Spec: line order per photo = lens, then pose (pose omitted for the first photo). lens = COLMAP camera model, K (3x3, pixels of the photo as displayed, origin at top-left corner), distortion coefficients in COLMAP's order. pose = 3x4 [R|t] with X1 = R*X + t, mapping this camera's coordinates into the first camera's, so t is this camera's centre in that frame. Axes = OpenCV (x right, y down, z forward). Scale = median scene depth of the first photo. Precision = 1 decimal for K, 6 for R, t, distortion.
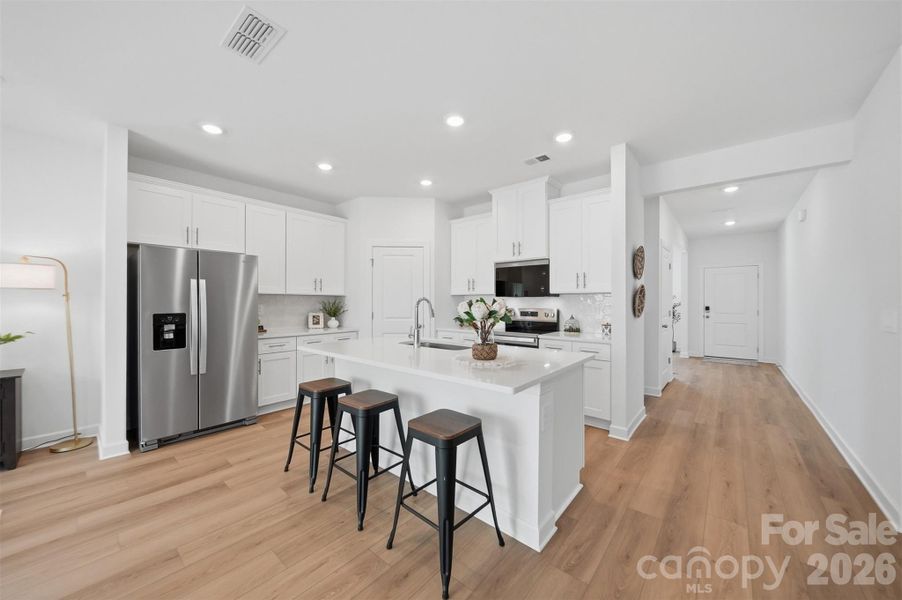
lens RADIAL K [[324.6, 0, 448.8], [0, 324.6, 302.1], [0, 0, 1]] dist [-0.001169, -0.002054]
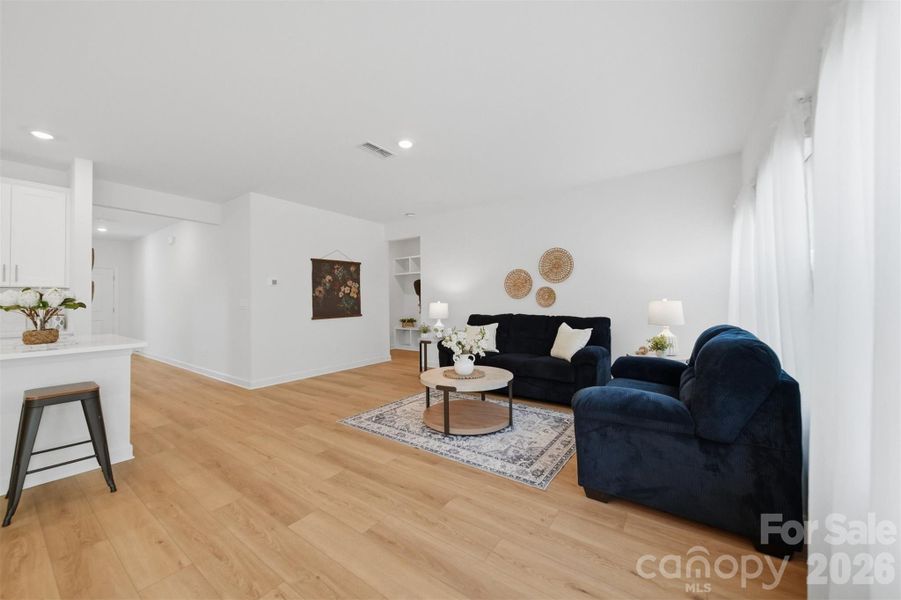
lens RADIAL K [[336.0, 0, 452.2], [0, 336.0, 295.2], [0, 0, 1]] dist [-0.000532, -0.001038]
pose [[-0.087622, 0.016959, 0.996009, -0.762513], [0.013858, 0.999779, -0.015804, 0.033938], [-0.996057, 0.012418, -0.087837, -0.181959]]
